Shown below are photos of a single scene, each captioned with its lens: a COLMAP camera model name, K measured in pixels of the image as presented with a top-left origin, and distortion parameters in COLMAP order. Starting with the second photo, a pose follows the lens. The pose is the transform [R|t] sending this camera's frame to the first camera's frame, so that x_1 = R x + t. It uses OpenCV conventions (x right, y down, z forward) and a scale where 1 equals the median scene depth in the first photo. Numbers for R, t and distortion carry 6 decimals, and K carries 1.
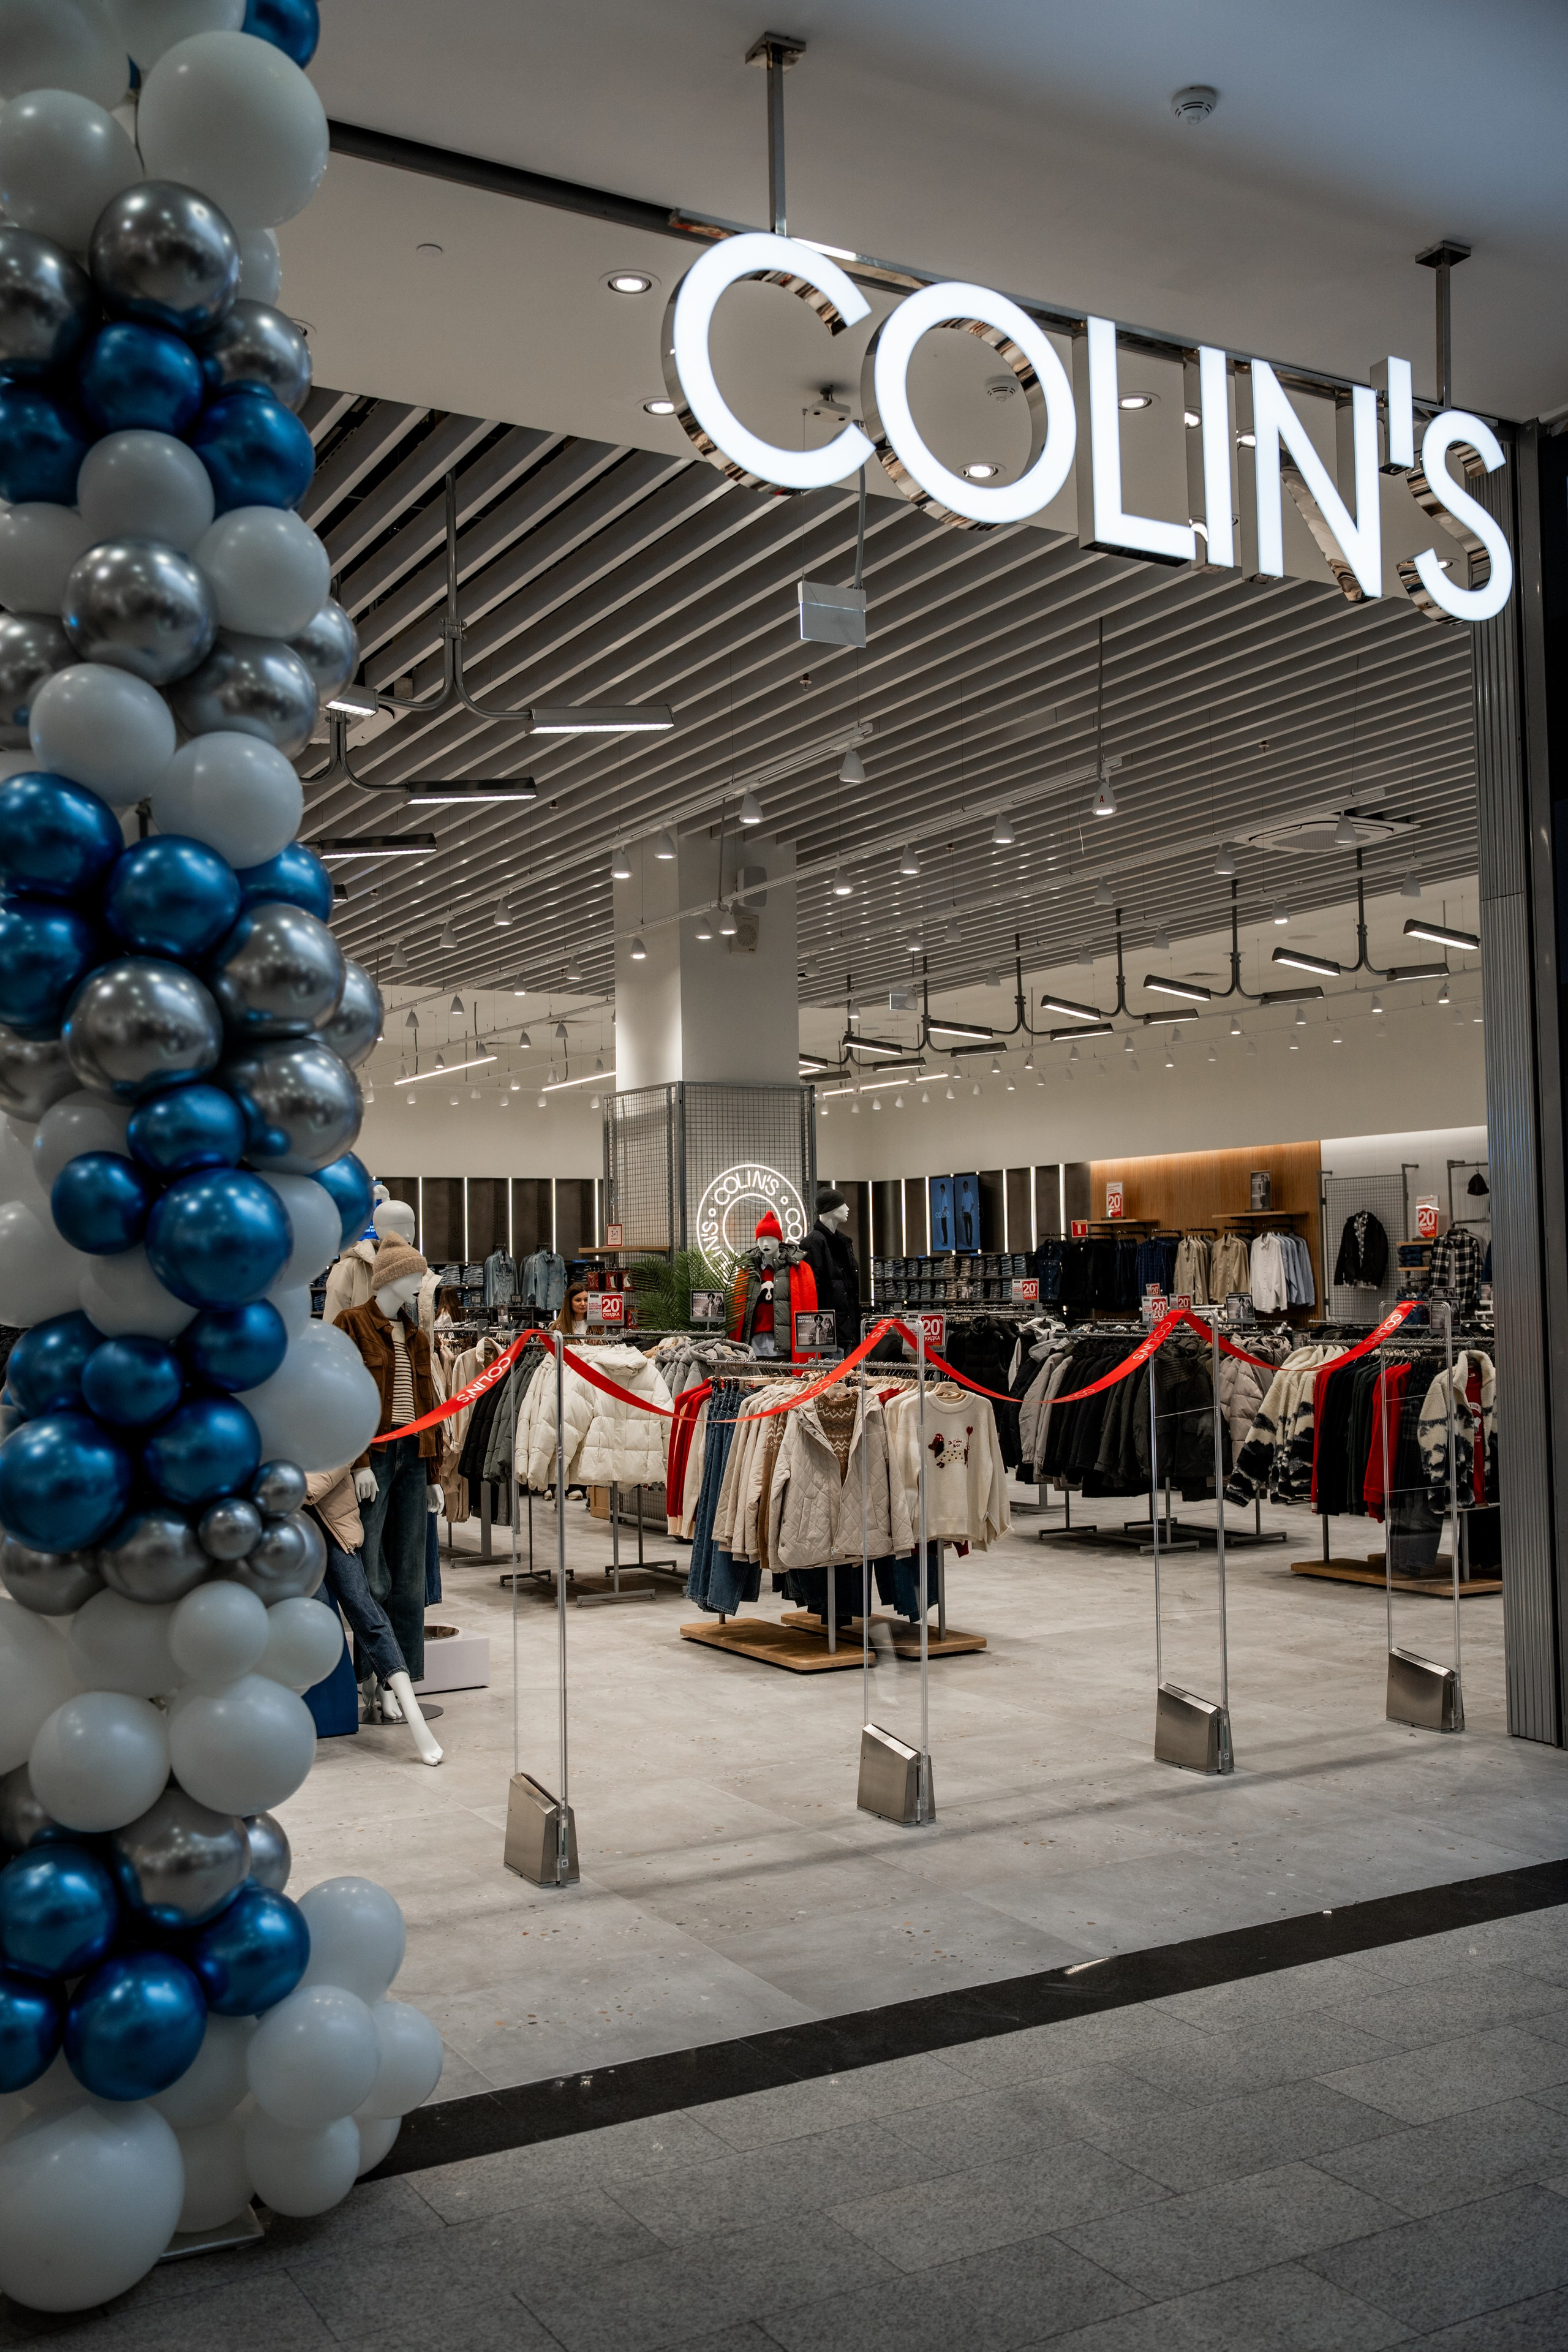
lens RADIAL K [[2137.7, 0, 784.0], [0, 2137.7, 1176.0], [0, 0, 1]] dist [-0.001847, -0.001545]
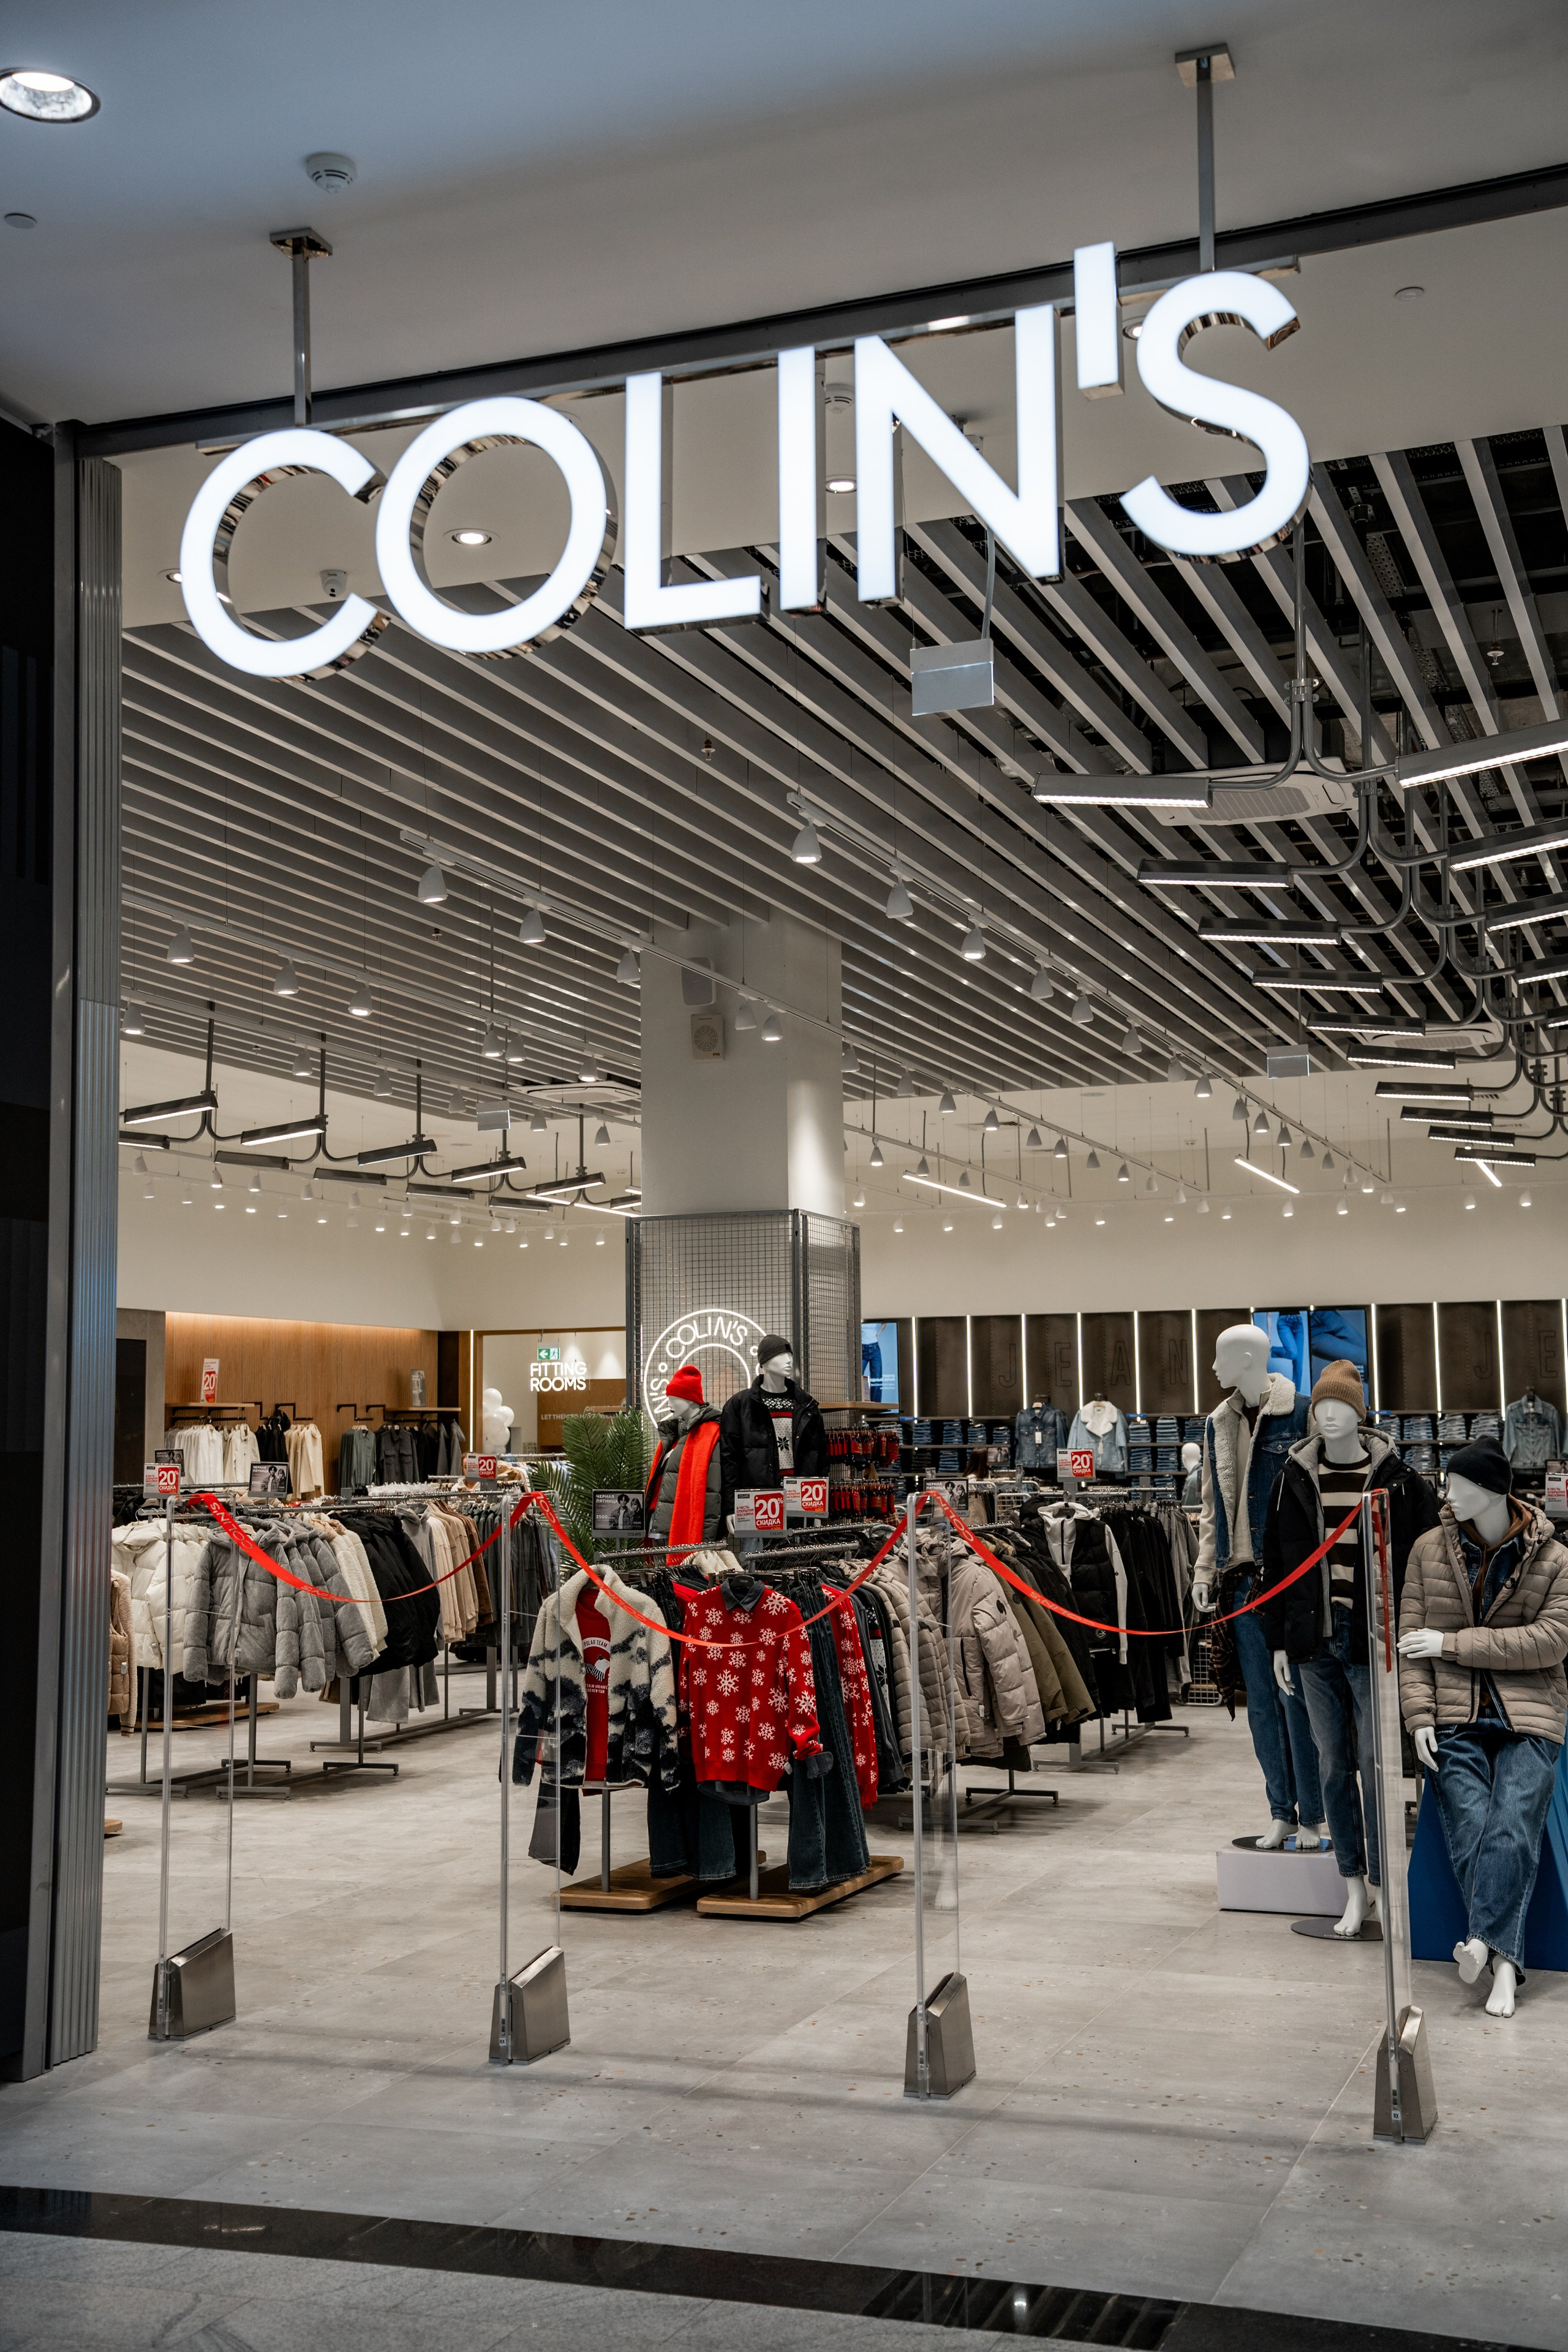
lens RADIAL K [[2611.8, 0, 784.0], [0, 2611.8, 1176.0], [0, 0, 1]] dist [0.006735, 0.003260]
pose [[0.631451, -0.067809, -0.772445, 0.948695], [0.041027, 0.997695, -0.054044, -0.015870], [0.774330, 0.002435, 0.632778, 0.364958]]
